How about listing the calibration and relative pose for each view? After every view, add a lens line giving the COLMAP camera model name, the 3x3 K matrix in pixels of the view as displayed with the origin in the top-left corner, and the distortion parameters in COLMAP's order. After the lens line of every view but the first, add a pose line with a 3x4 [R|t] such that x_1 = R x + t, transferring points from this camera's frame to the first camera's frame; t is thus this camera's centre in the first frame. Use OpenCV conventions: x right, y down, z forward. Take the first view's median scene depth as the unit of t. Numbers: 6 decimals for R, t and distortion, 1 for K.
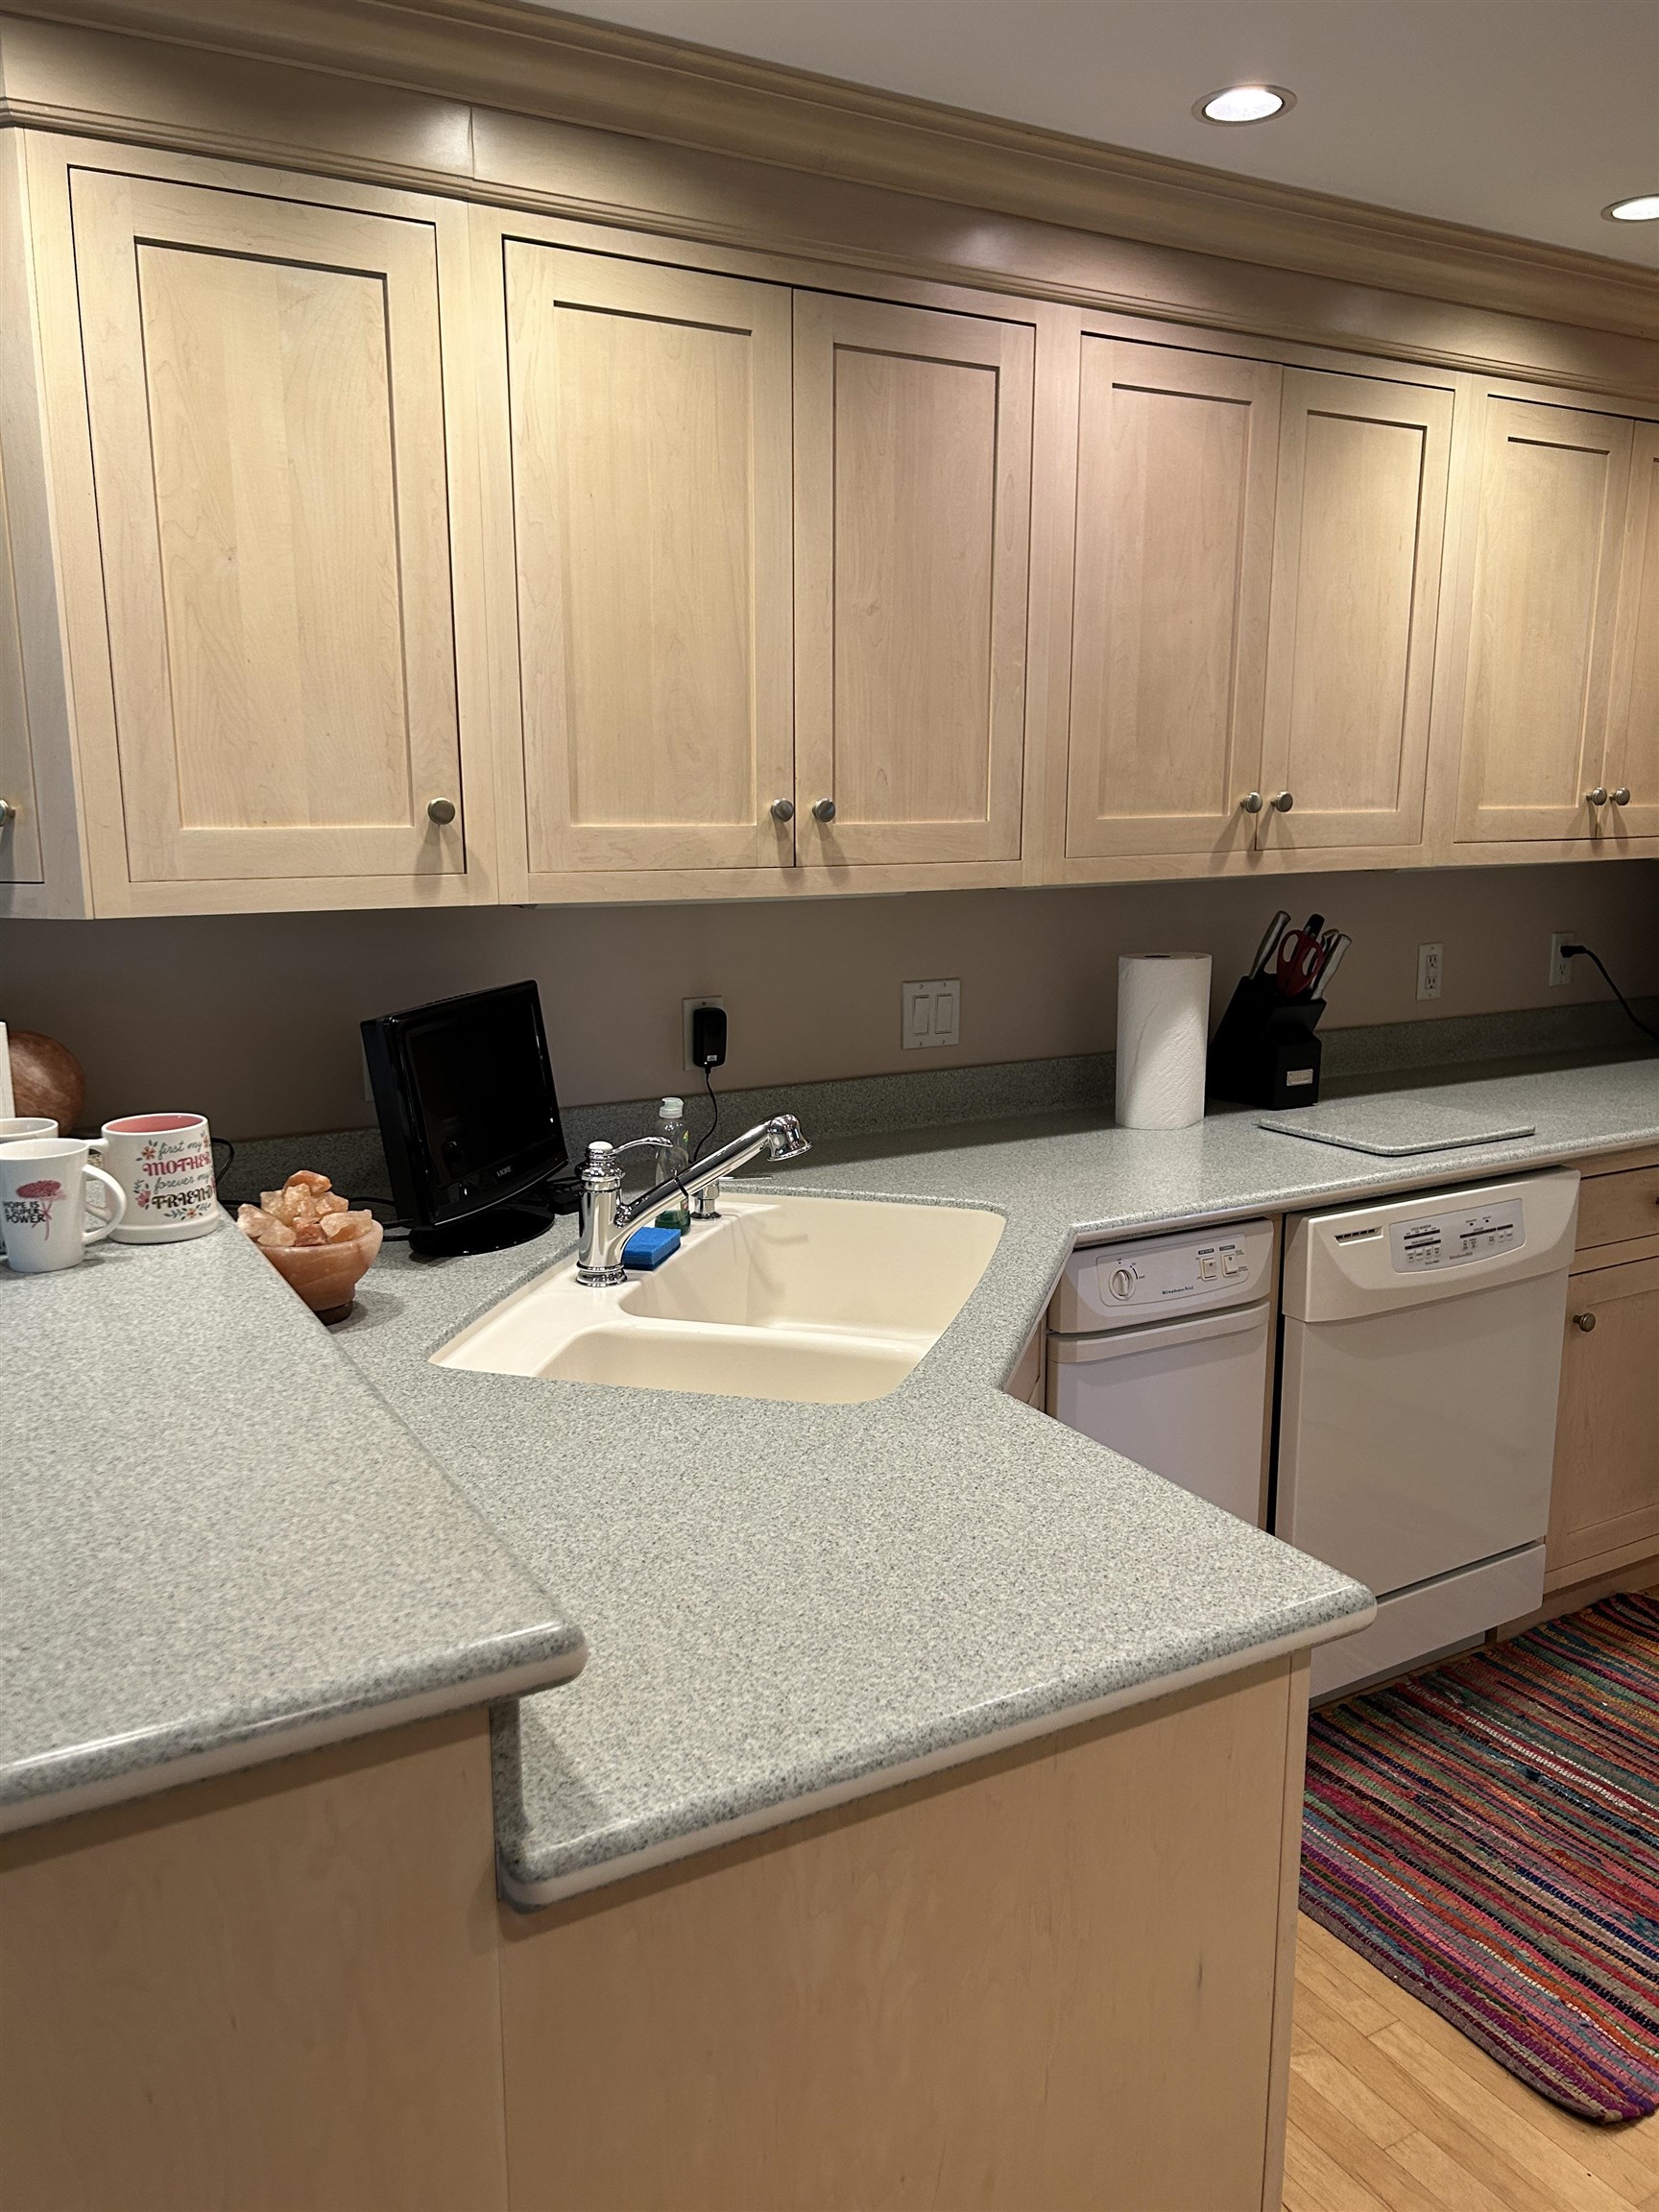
lens RADIAL K [[1667.8, 0, 806.3], [0, 1667.8, 1120.6], [0, 0, 1]] dist [0.059682, -0.068691]
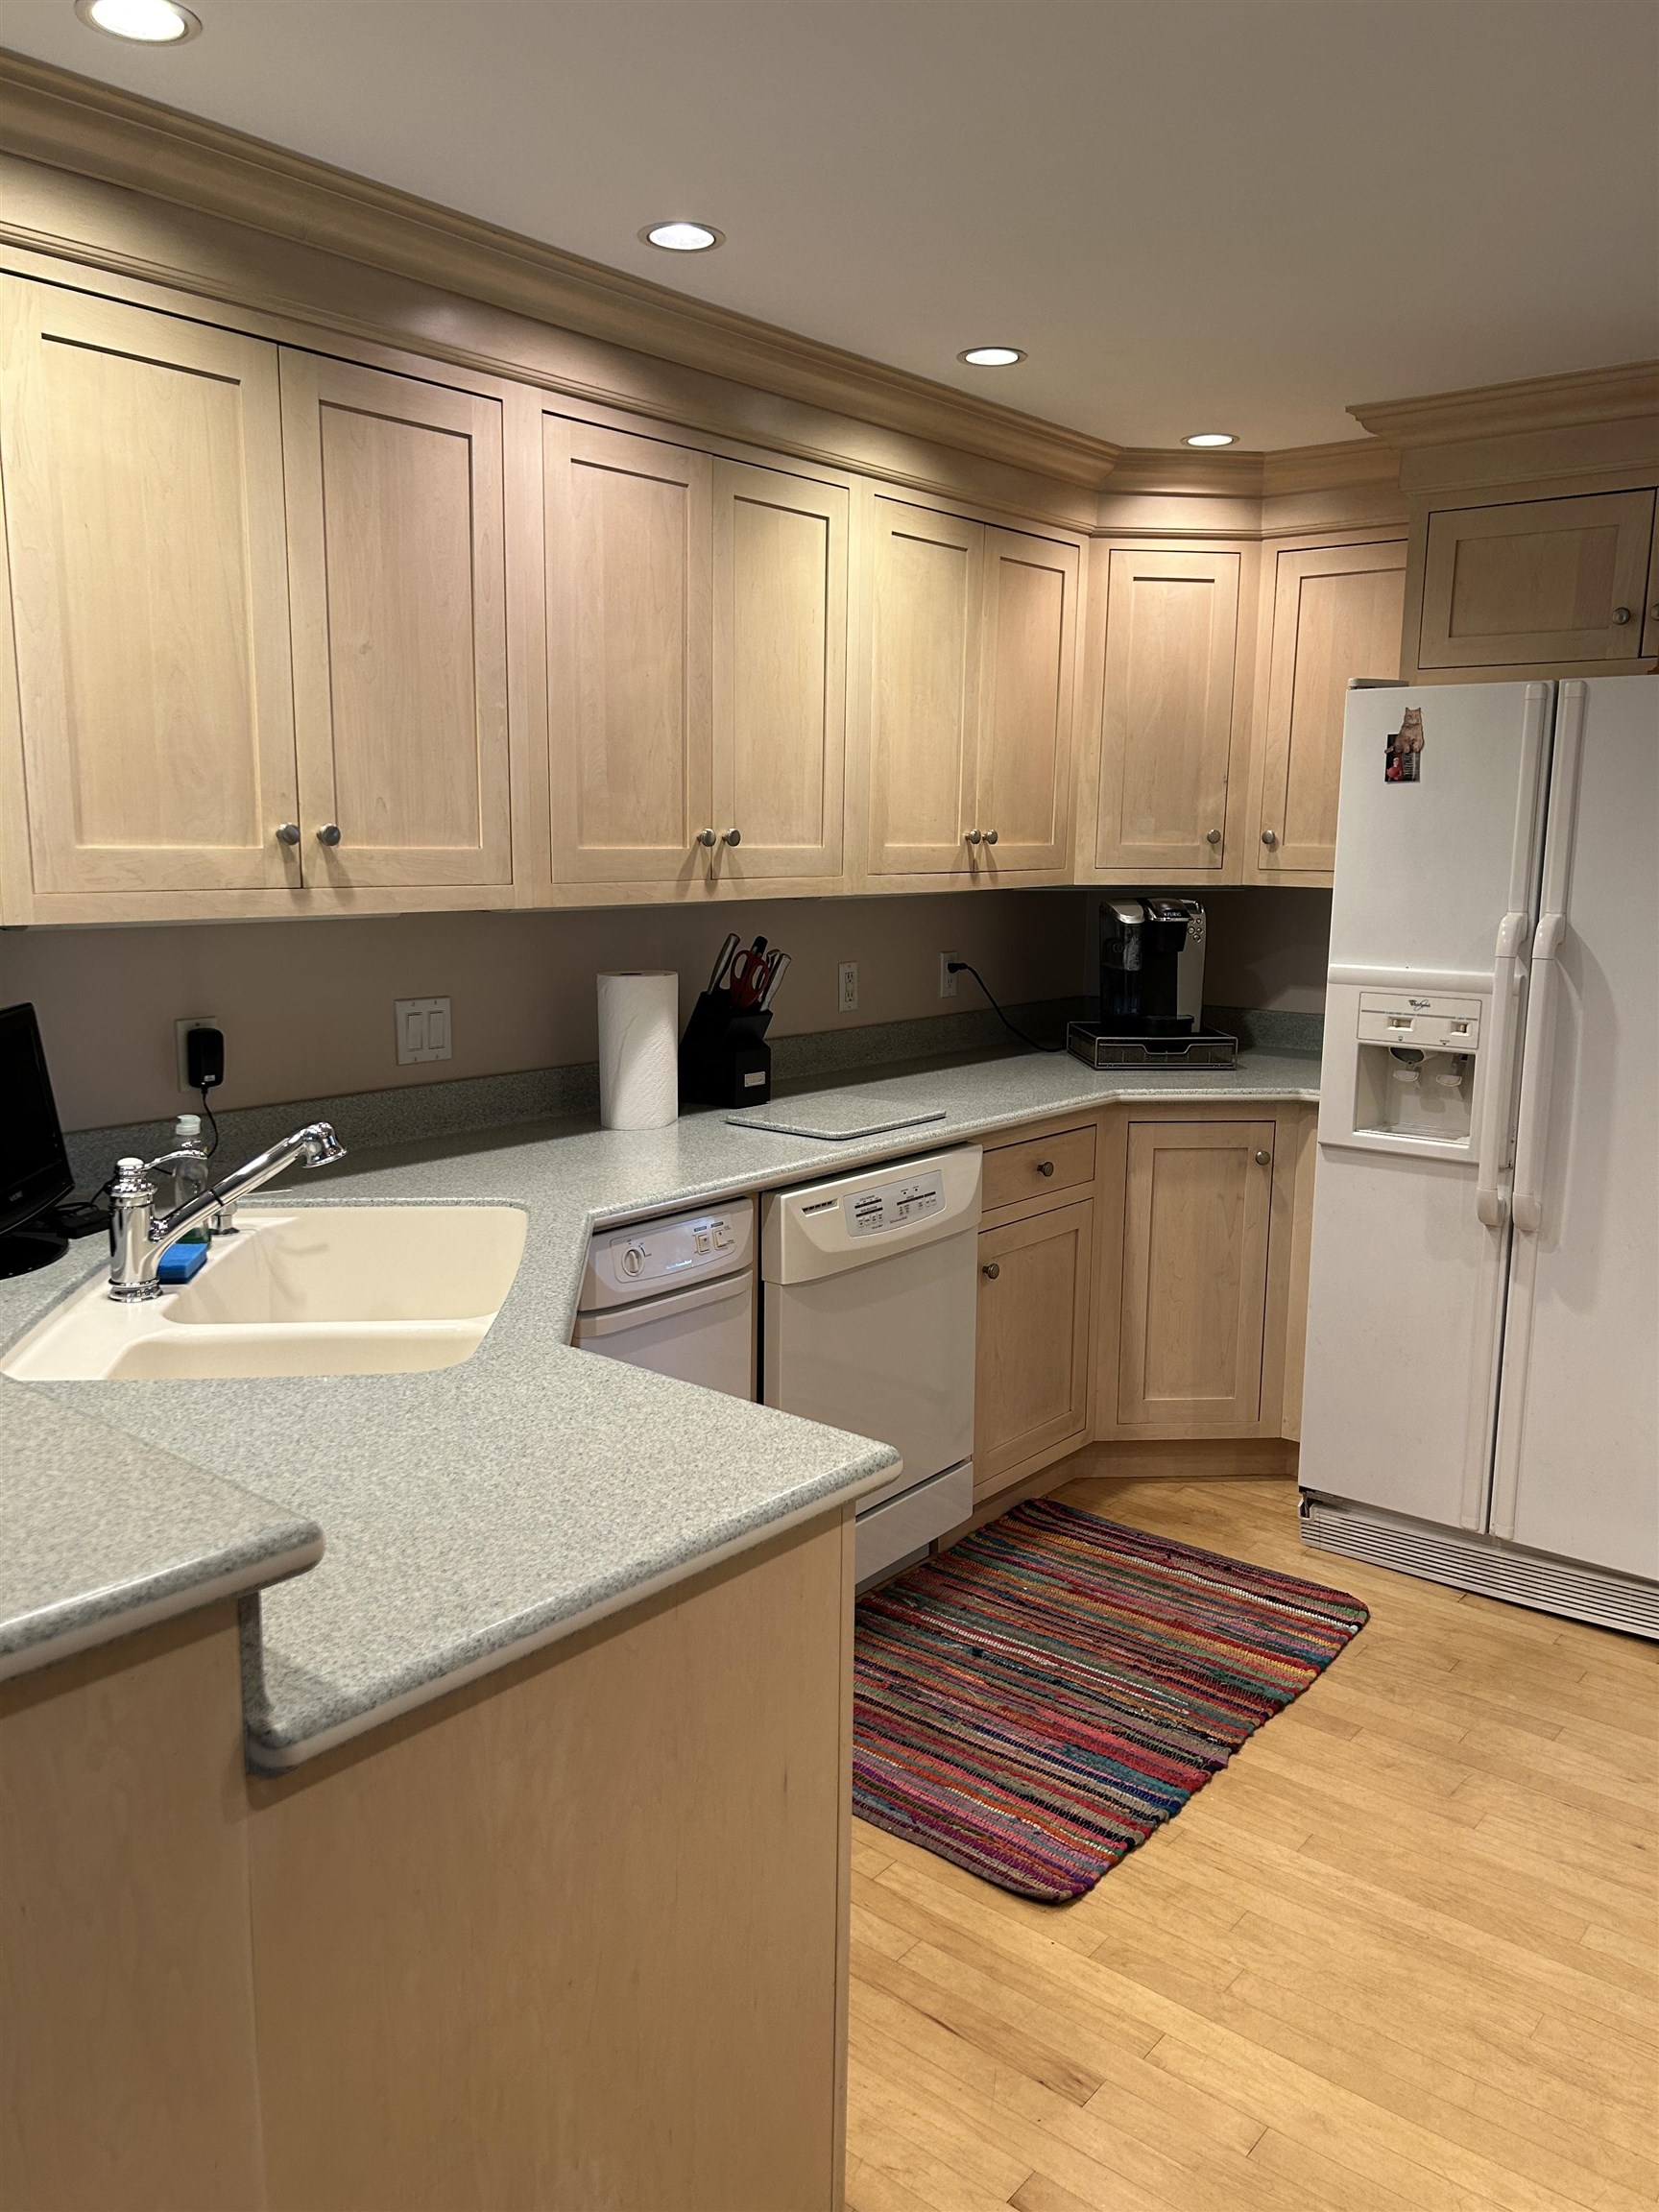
lens RADIAL K [[1667.8, 0, 828.4], [0, 1667.8, 1115.2], [0, 0, 1]] dist [0.059682, -0.068691]
pose [[0.933439, -0.047267, 0.355609, -0.080125], [0.055201, 0.998401, -0.012191, 0.019956], [-0.354464, 0.031010, 0.934555, -0.092300]]
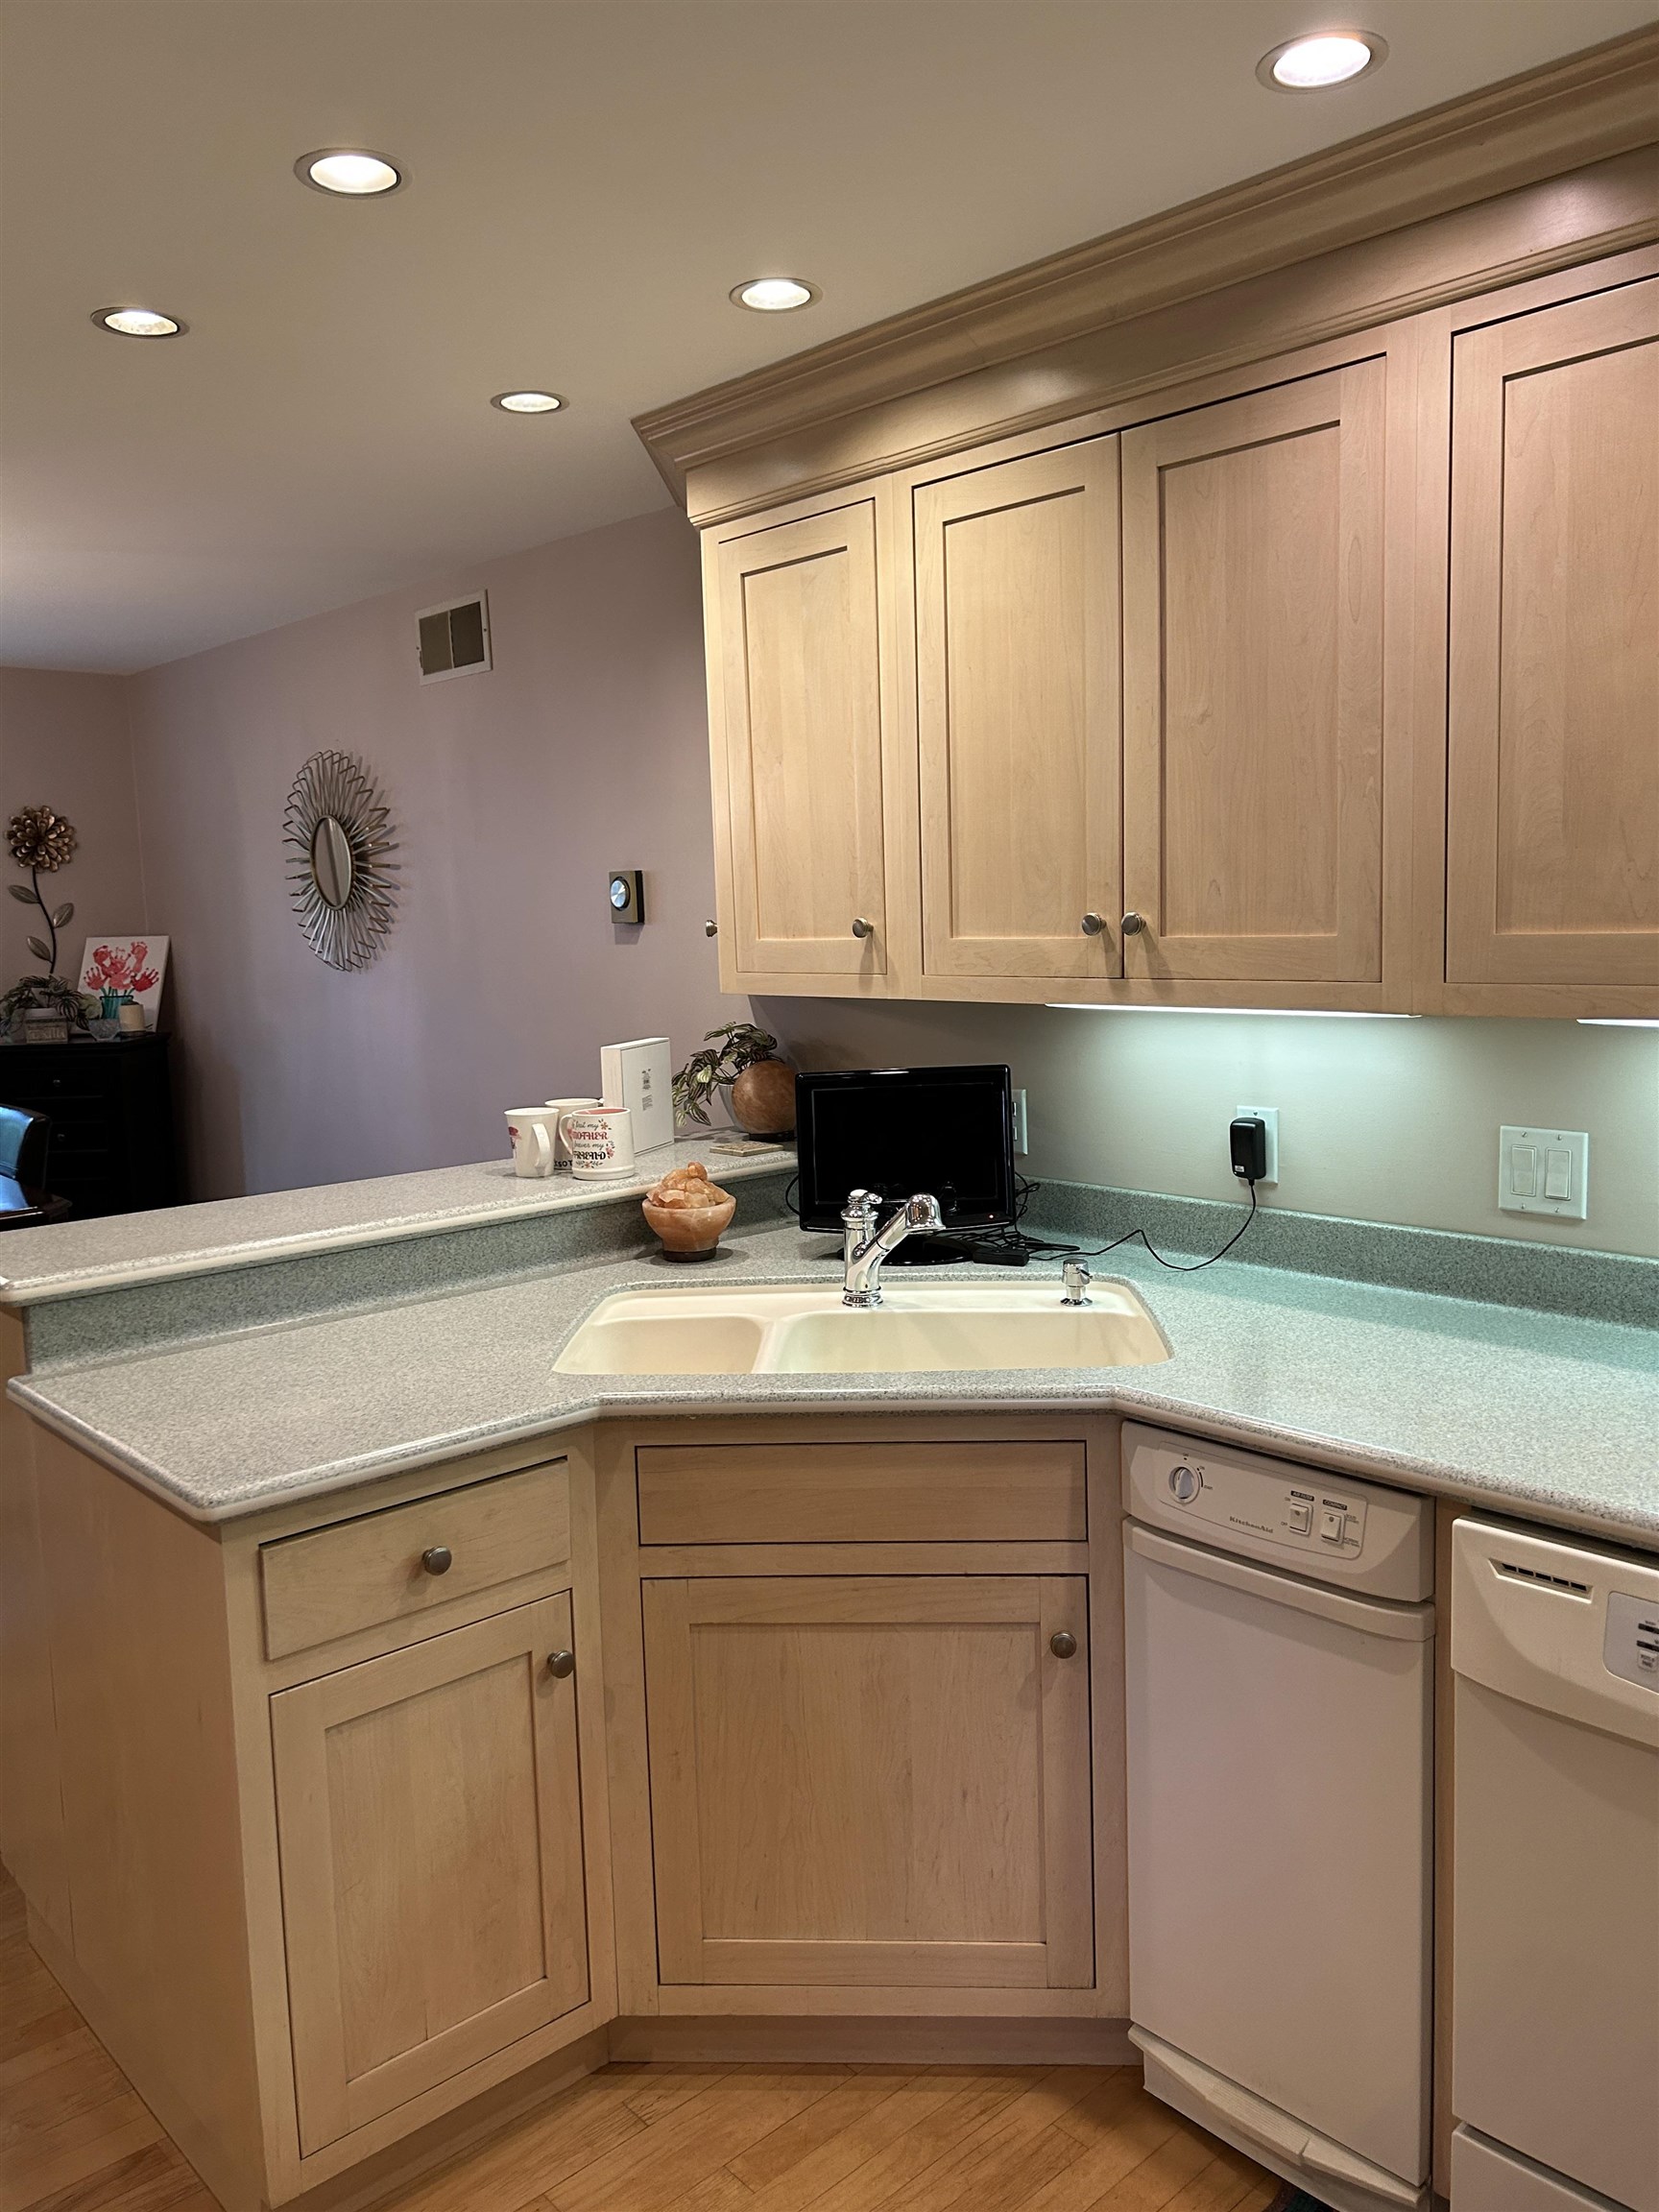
lens RADIAL K [[1667.8, 0, 819.6], [0, 1667.8, 1089.9], [0, 0, 1]] dist [0.059682, -0.068691]
pose [[0.224077, 0.106522, -0.968733, 0.946655], [-0.157307, 0.984928, 0.071916, -0.130604], [0.961792, 0.136274, 0.237456, 0.593848]]
